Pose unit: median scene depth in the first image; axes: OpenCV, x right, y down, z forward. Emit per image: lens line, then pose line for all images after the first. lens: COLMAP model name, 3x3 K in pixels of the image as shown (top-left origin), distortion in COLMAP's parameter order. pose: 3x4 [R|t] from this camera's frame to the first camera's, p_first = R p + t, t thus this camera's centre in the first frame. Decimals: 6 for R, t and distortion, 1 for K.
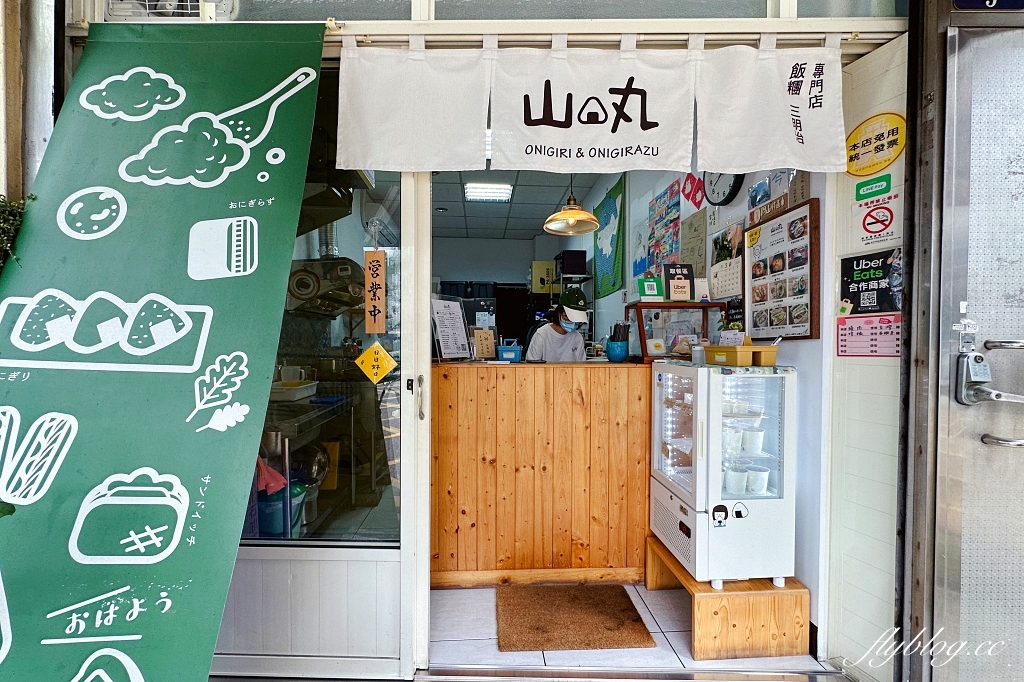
lens RADIAL K [[407.0, 0, 512.0], [0, 407.0, 341.0], [0, 0, 1]] dist [-0.001931, 0.000100]
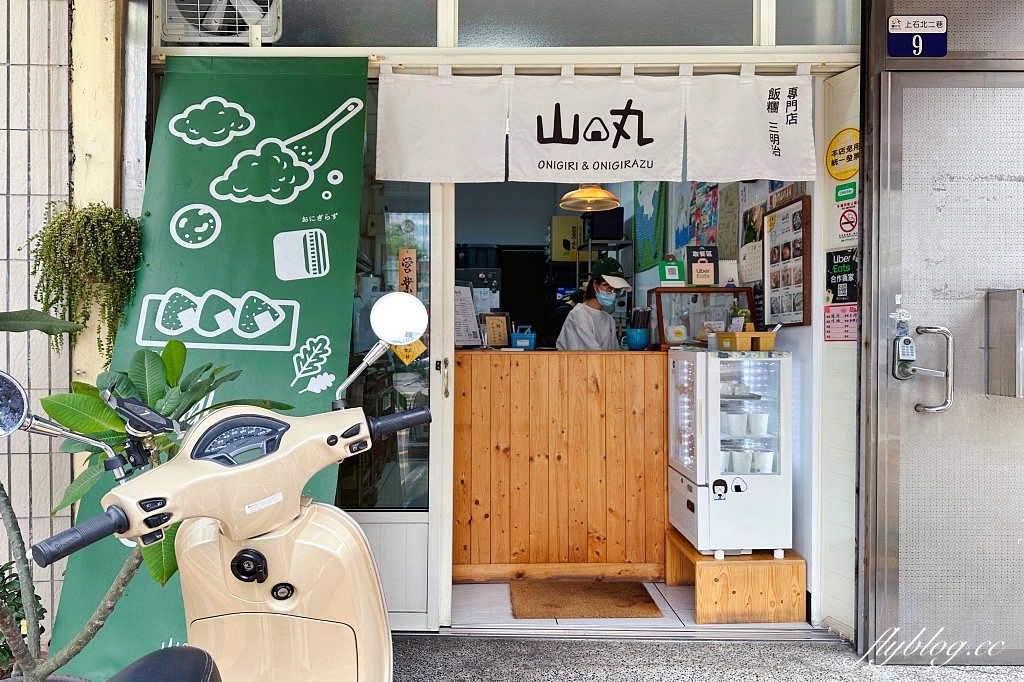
lens RADIAL K [[691.3, 0, 523.5], [0, 691.3, 326.9], [0, 0, 1]] dist [0.147263, -0.162473]
pose [[0.999995, -0.001020, 0.002877, -0.014108], [0.001032, 0.999991, -0.004071, 0.005536], [-0.002873, 0.004074, 0.999988, -0.871170]]
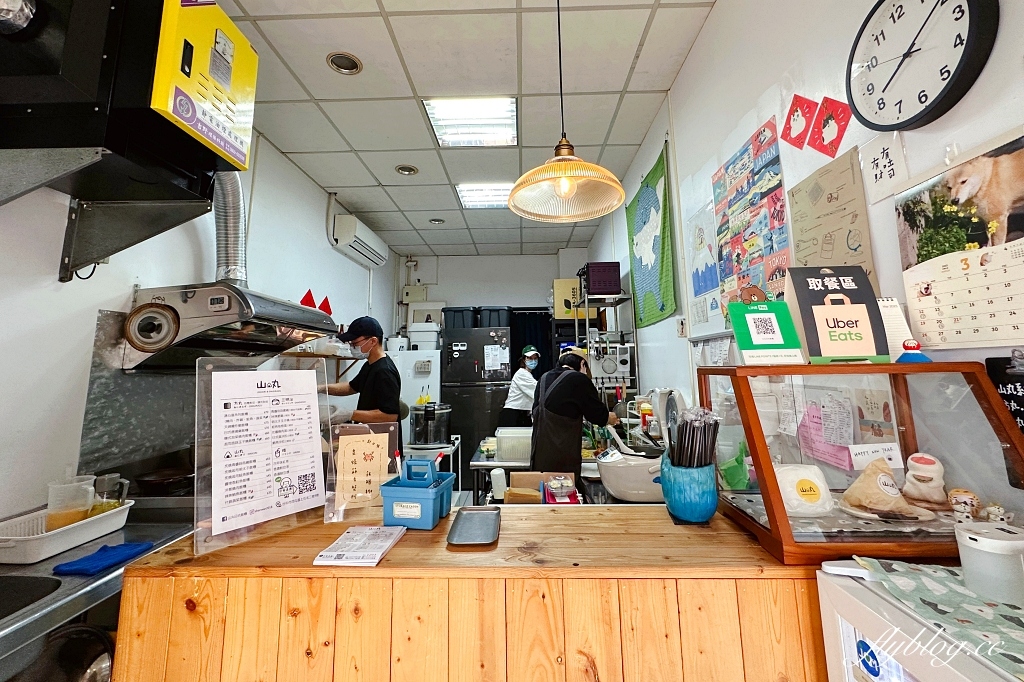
lens RADIAL K [[423.0, 0, 515.4], [0, 423.0, 295.8], [0, 0, 1]] dist [-0.000885, 0.000095]
pose [[0.995804, -0.034472, -0.084769, 0.189252], [0.020398, 0.986644, -0.161611, -0.138848], [0.089208, 0.159203, 0.983207, 0.794596]]
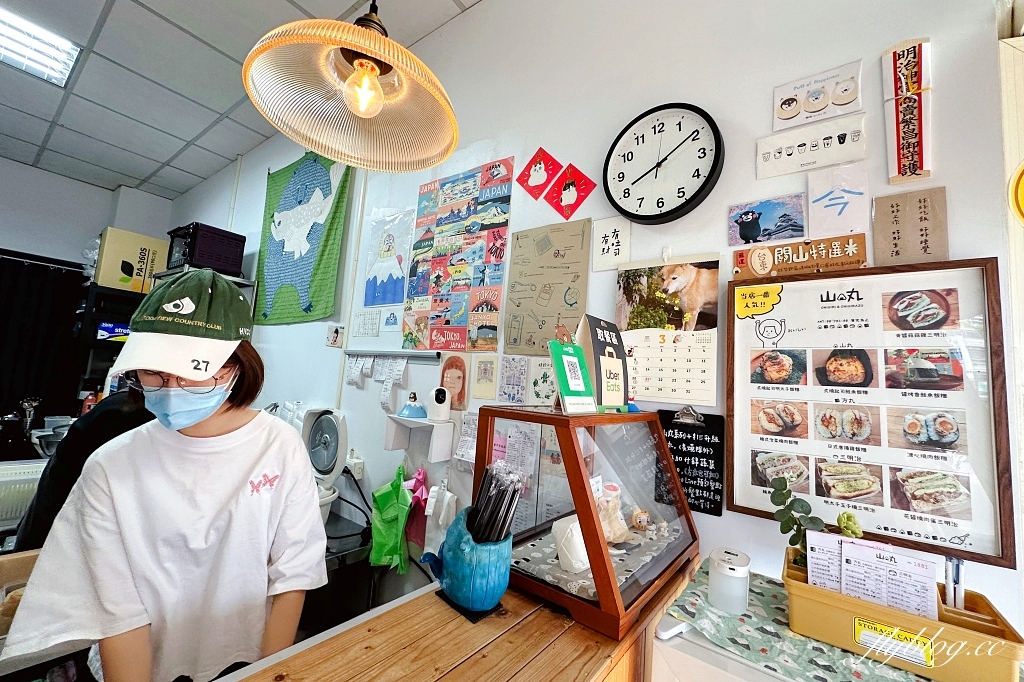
lens RADIAL K [[407.0, 0, 512.0], [0, 407.0, 341.0], [0, 0, 1]] dist [-0.001931, 0.000100]
pose [[0.642482, 0.120714, 0.756733, 0.029231], [-0.075575, 0.992682, -0.094187, -0.167473], [-0.762565, 0.003323, 0.646903, 1.124964]]
